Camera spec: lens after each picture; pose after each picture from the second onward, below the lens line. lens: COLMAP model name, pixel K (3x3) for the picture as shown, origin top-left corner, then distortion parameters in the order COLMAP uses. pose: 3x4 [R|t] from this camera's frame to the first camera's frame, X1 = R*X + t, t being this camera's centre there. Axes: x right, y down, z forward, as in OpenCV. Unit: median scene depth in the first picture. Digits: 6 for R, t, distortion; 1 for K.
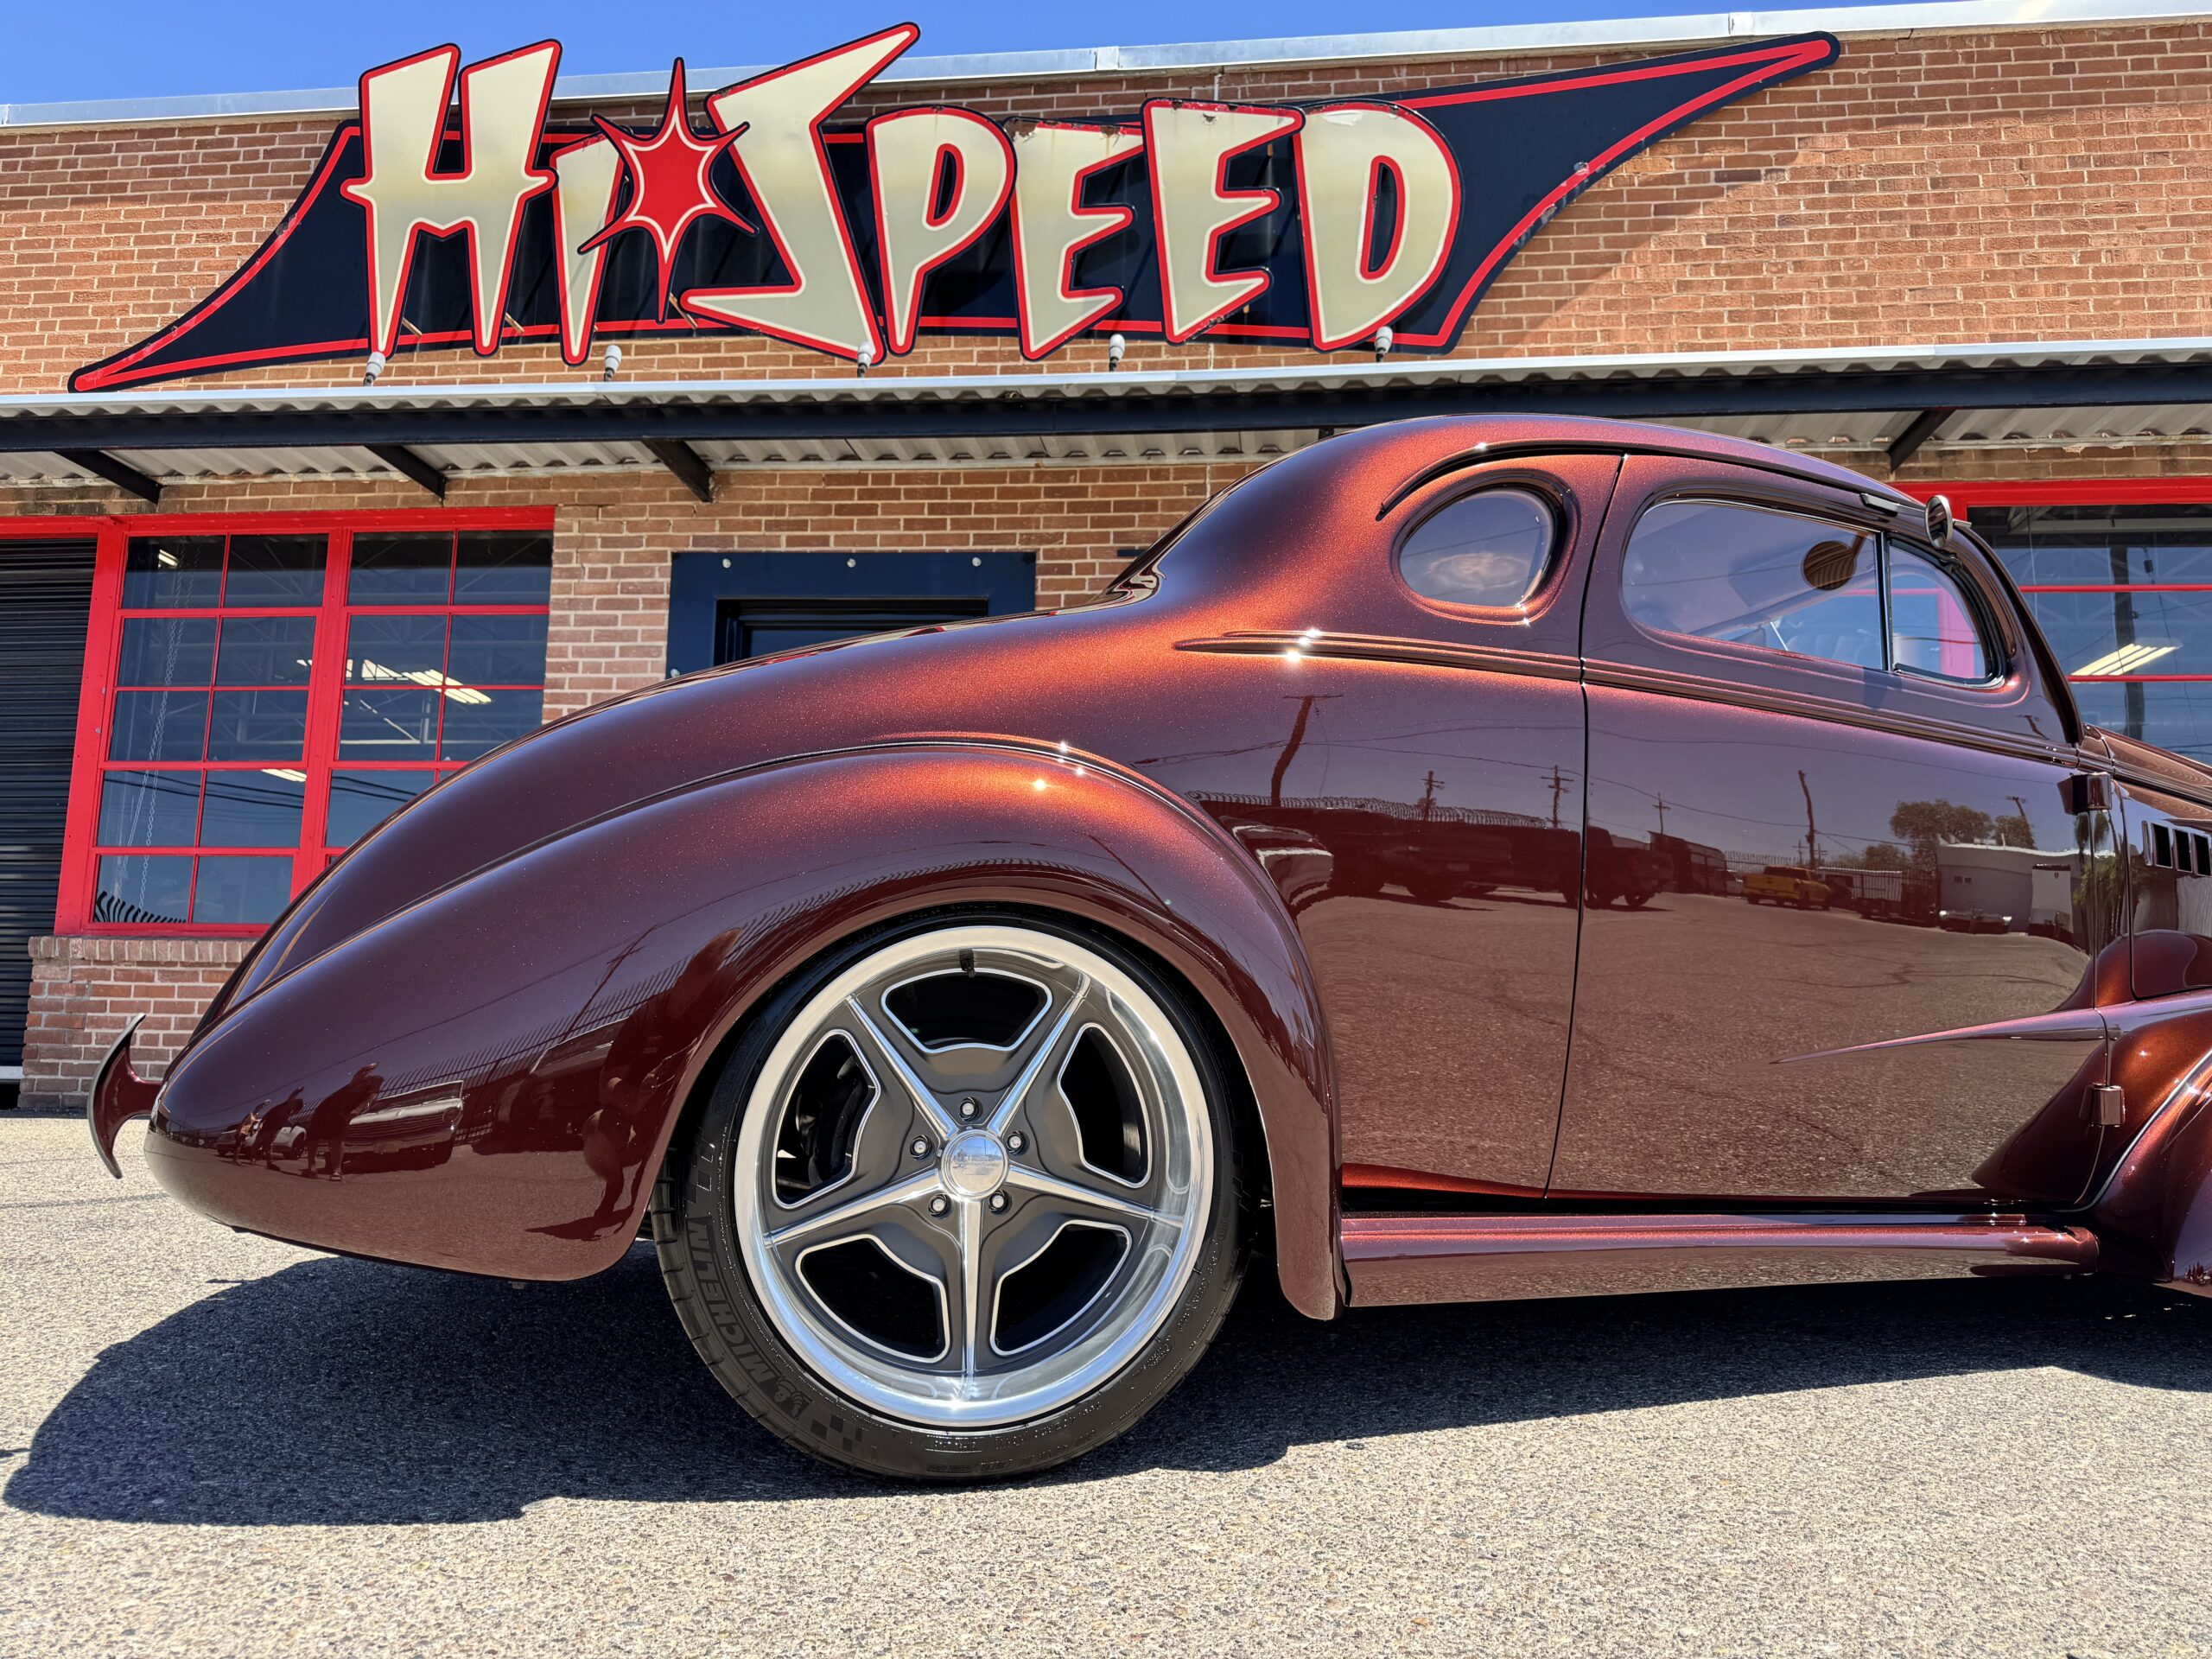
lens RADIAL K [[1579.8, 0, 1111.7], [0, 1579.8, 833.2], [0, 0, 1]] dist [0.013559, -0.019246]
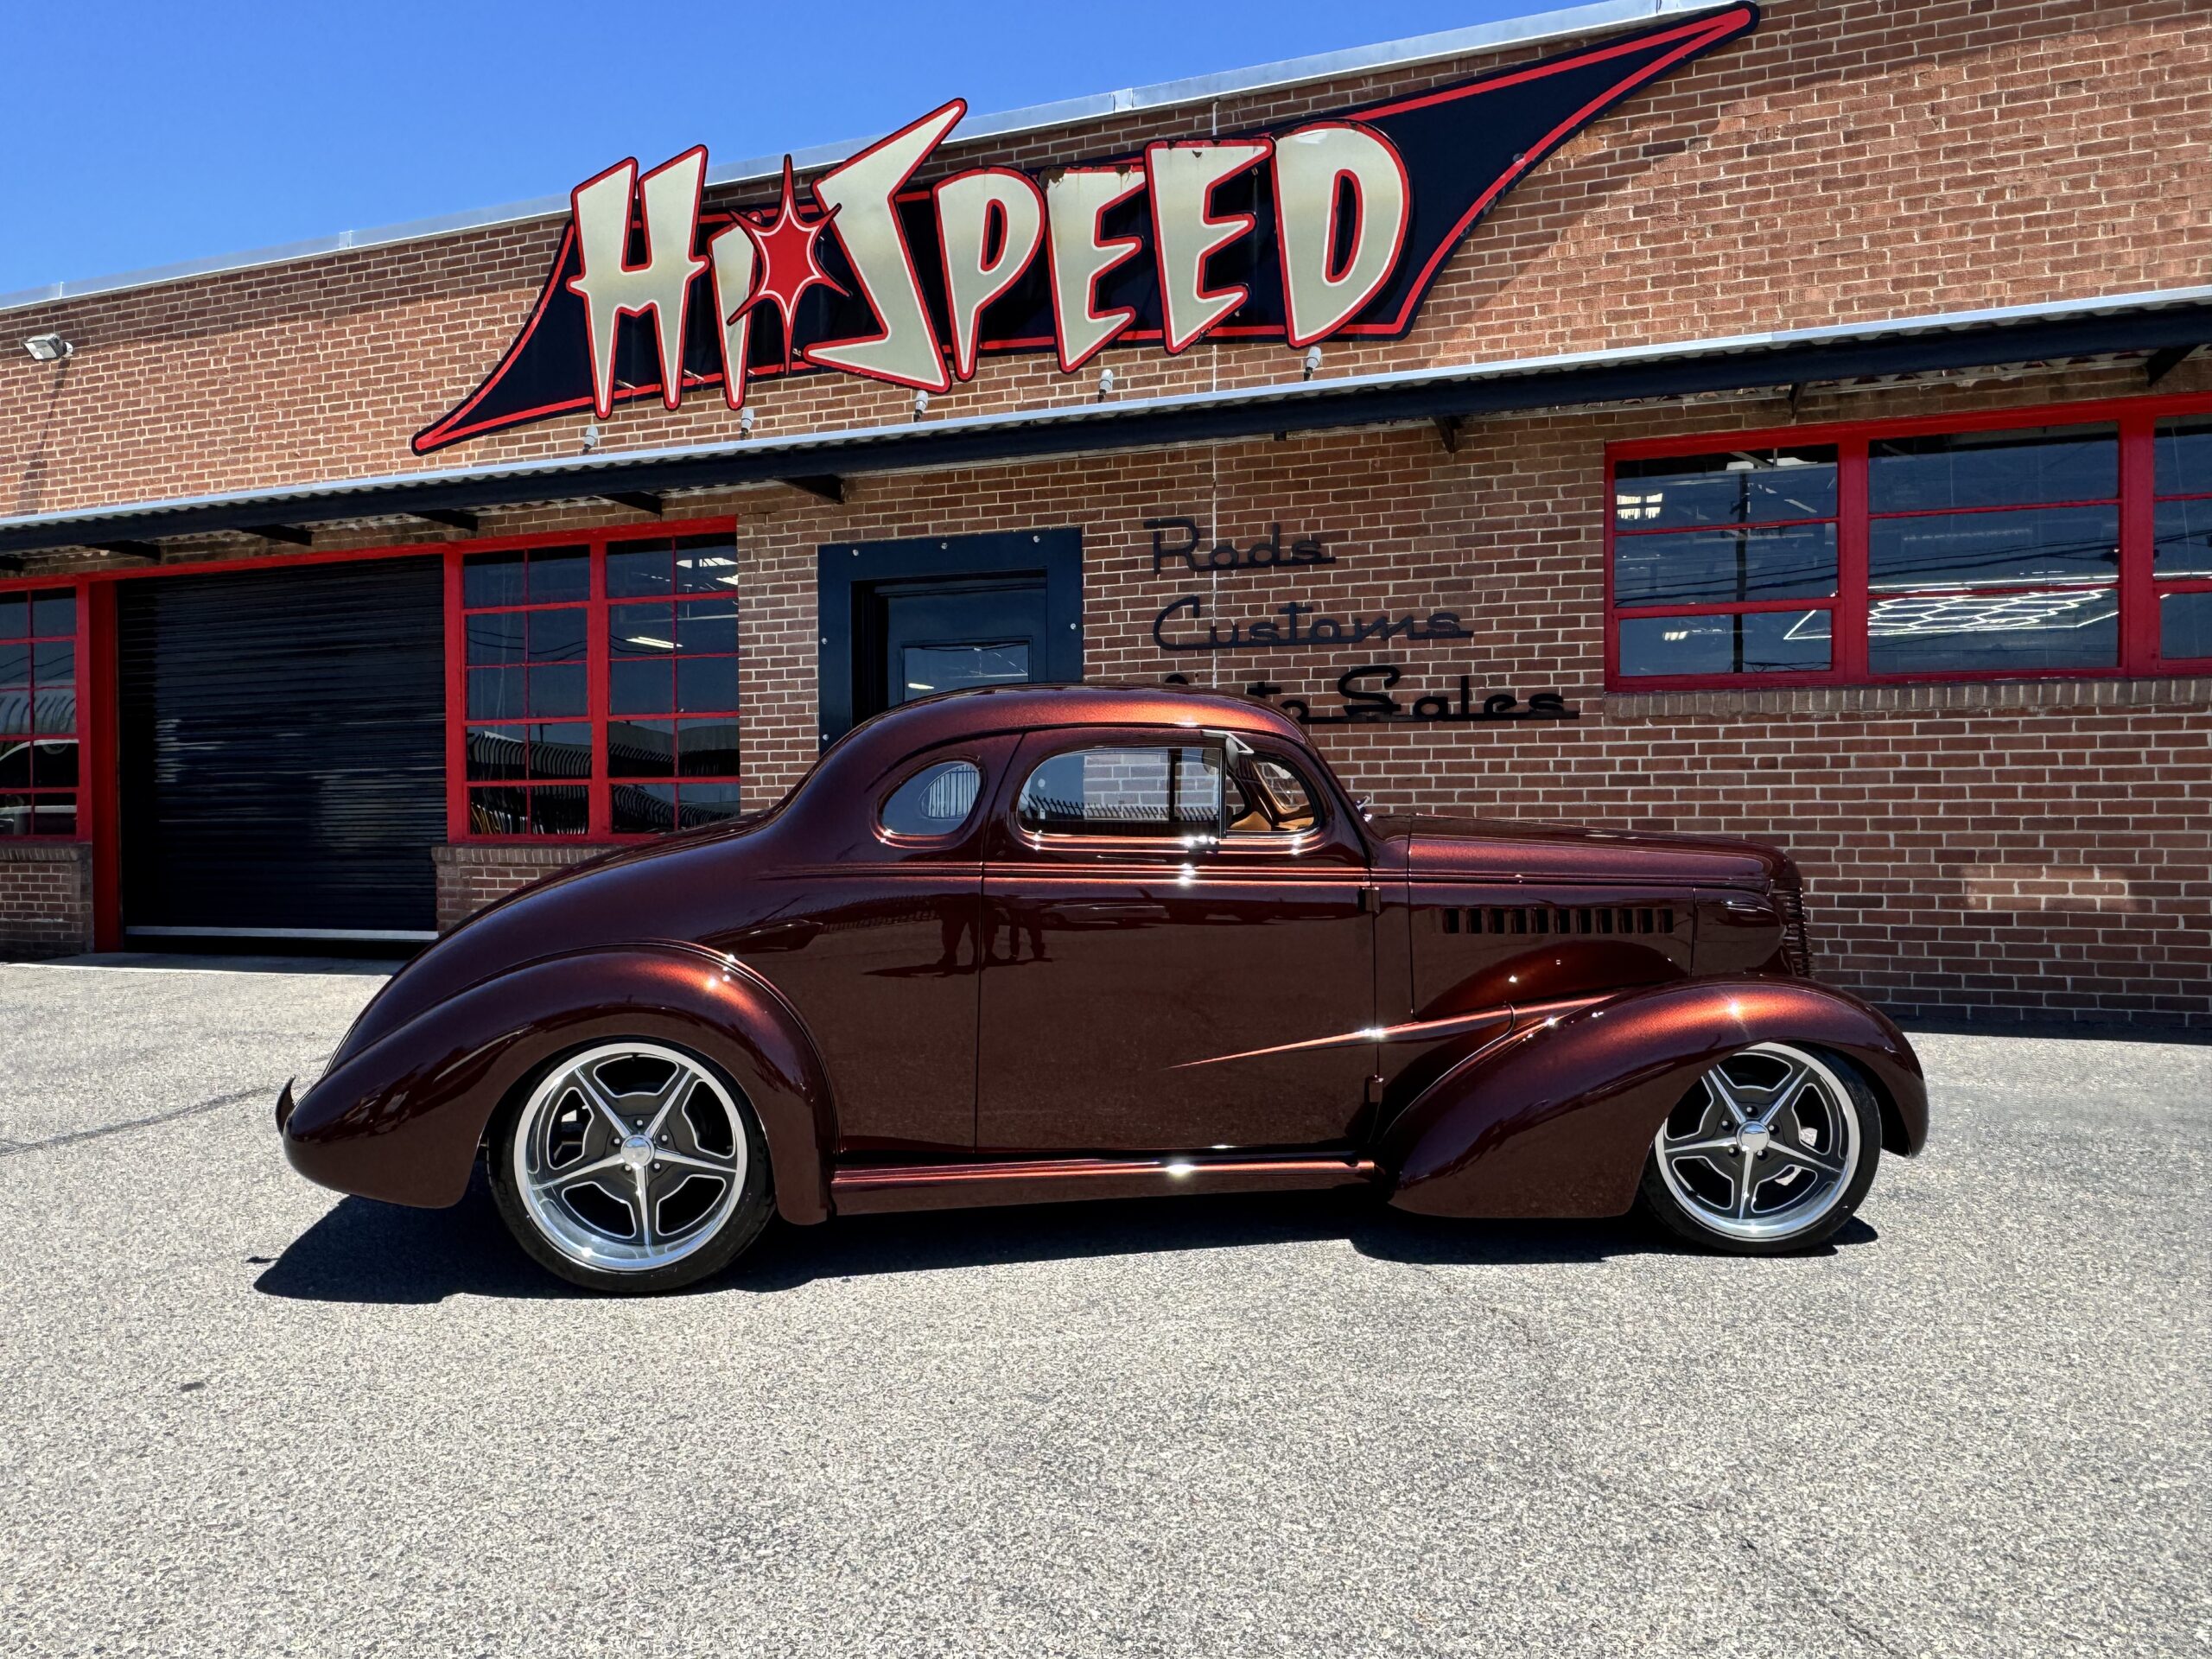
lens RADIAL K [[1484.7, 0, 1101.7], [0, 1484.7, 824.4], [0, 0, 1]] dist [-0.006621, 0.003304]
pose [[0.971920, -0.025739, -0.233900, 0.242167], [0.059713, 0.988440, 0.139355, -0.112479], [0.227609, -0.149408, 0.962222, -0.171465]]
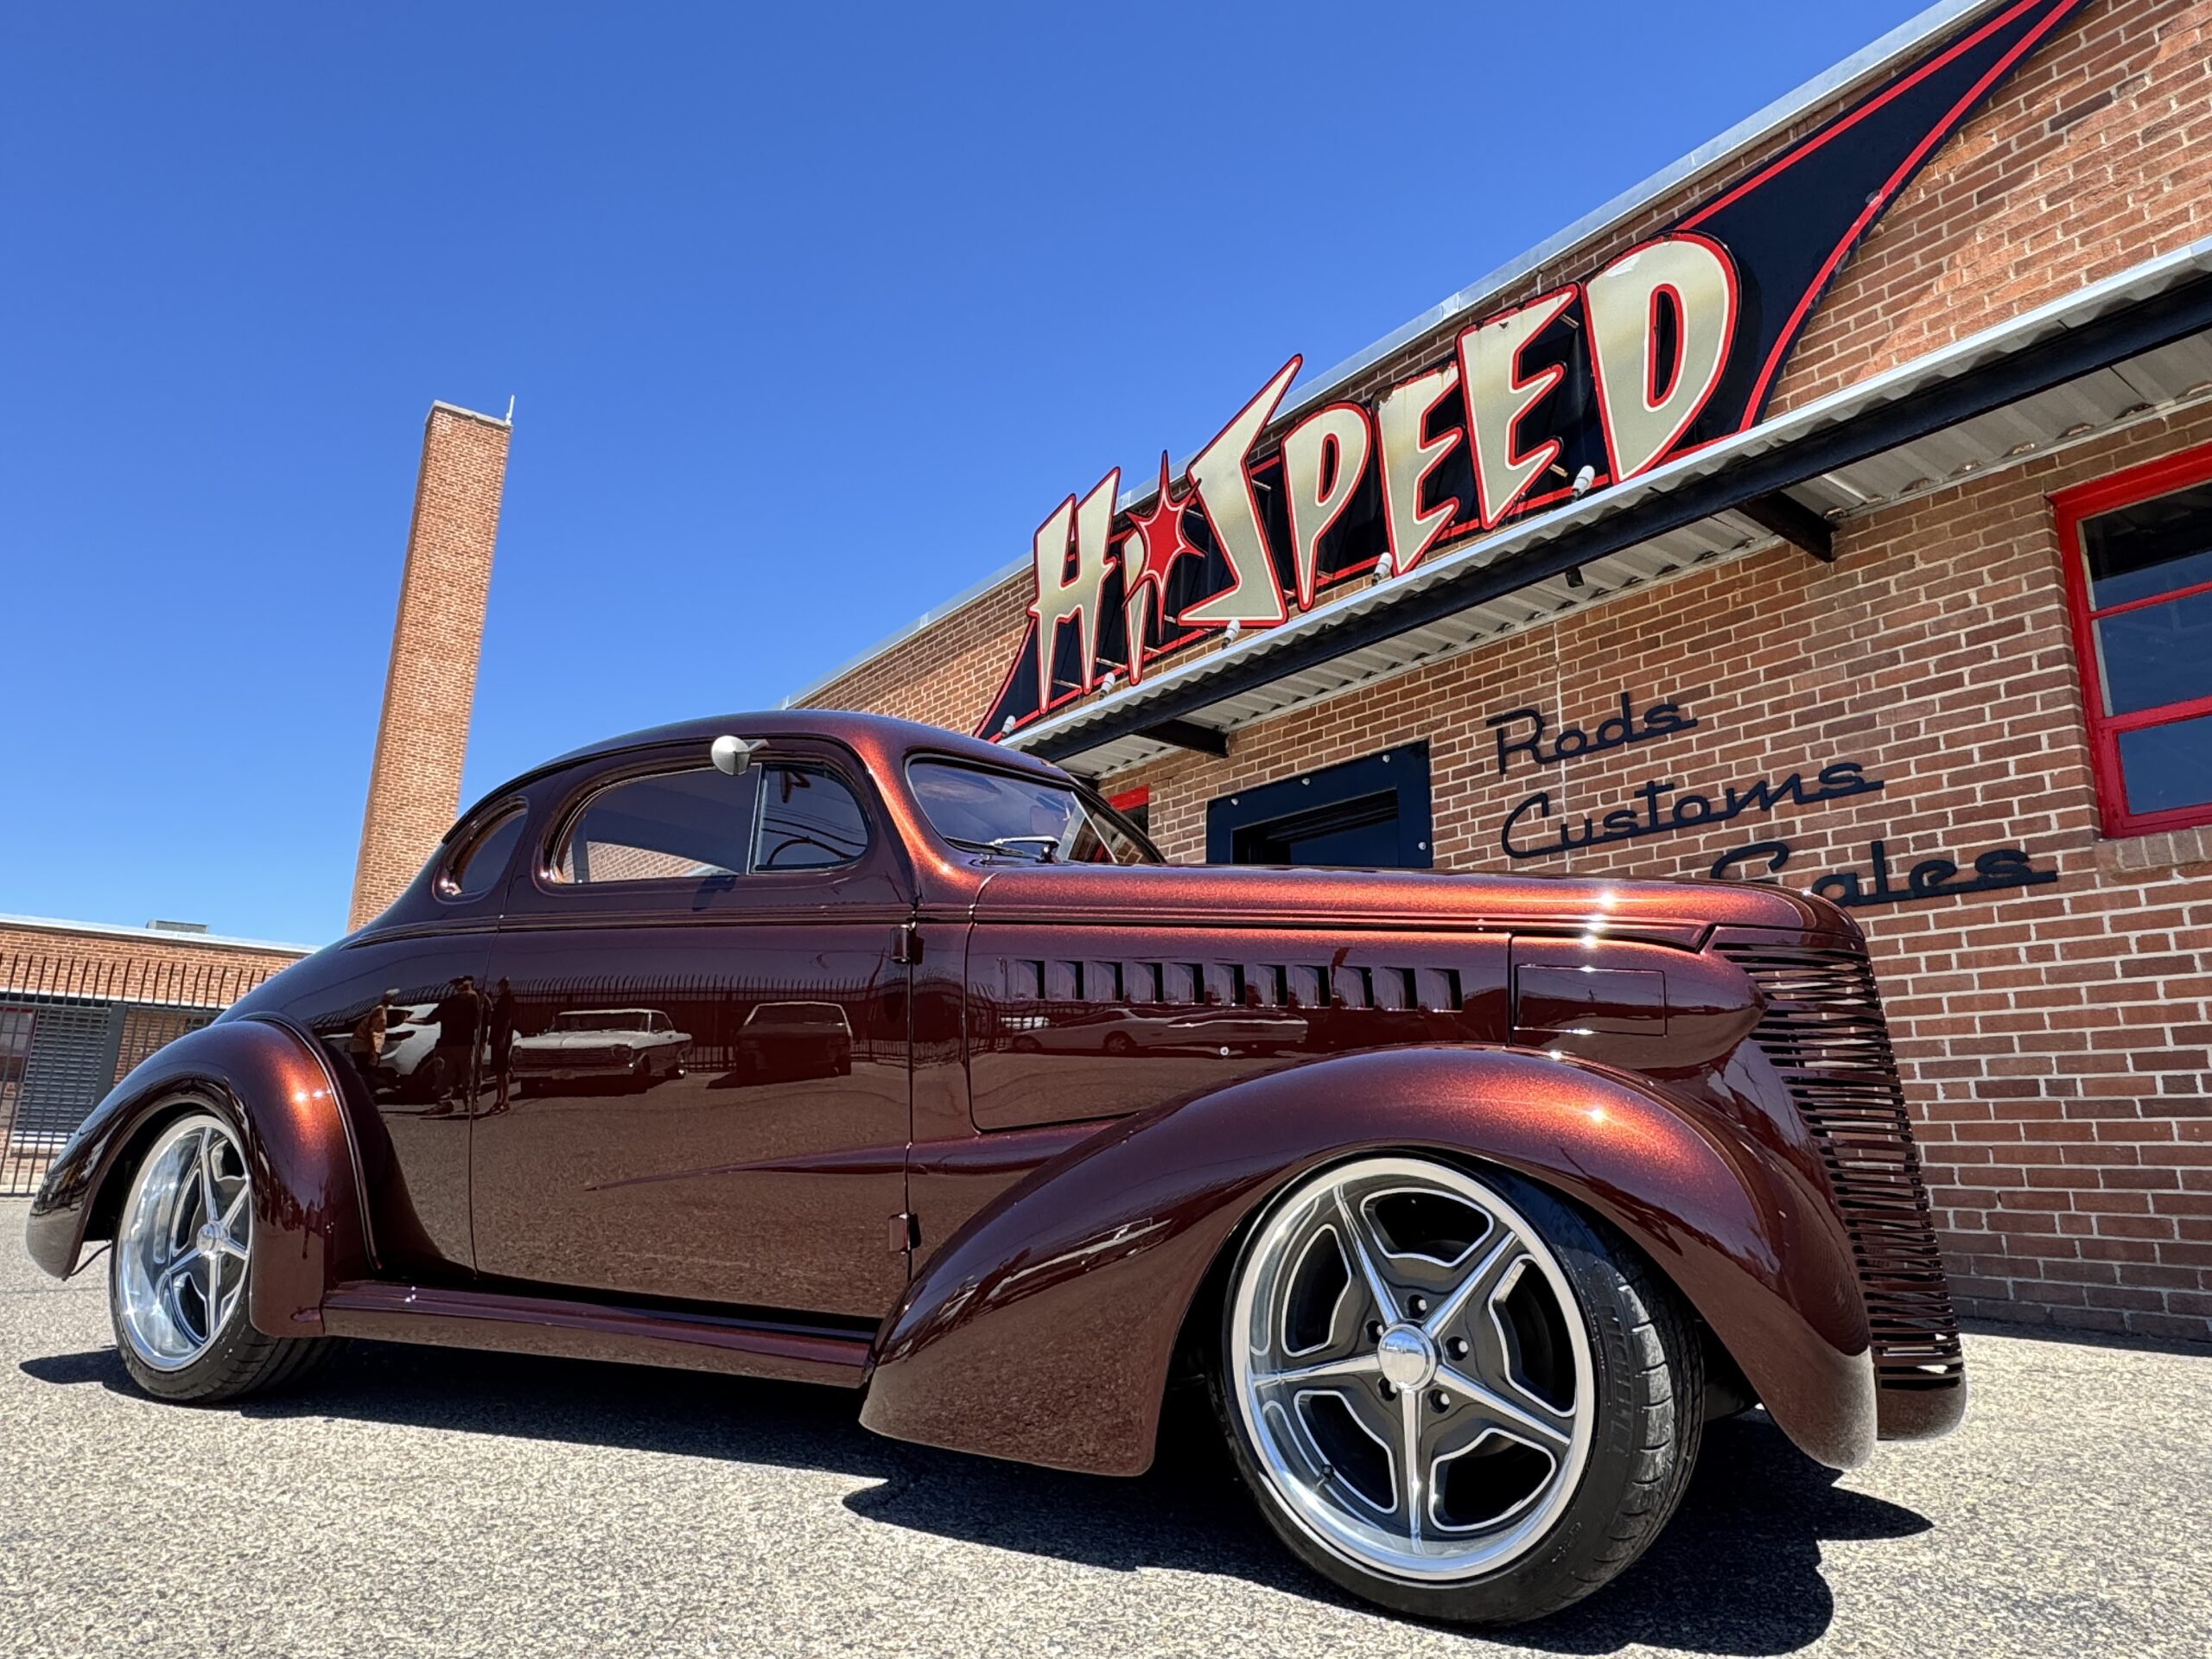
lens RADIAL K [[1376.5, 0, 1091.4], [0, 1376.5, 836.1], [0, 0, 1]] dist [-0.003769, 0.000769]
pose [[0.682797, -0.176357, -0.709004, 0.485427], [0.091676, 0.983441, -0.156332, 0.021838], [0.724834, 0.041744, 0.687658, 0.148691]]
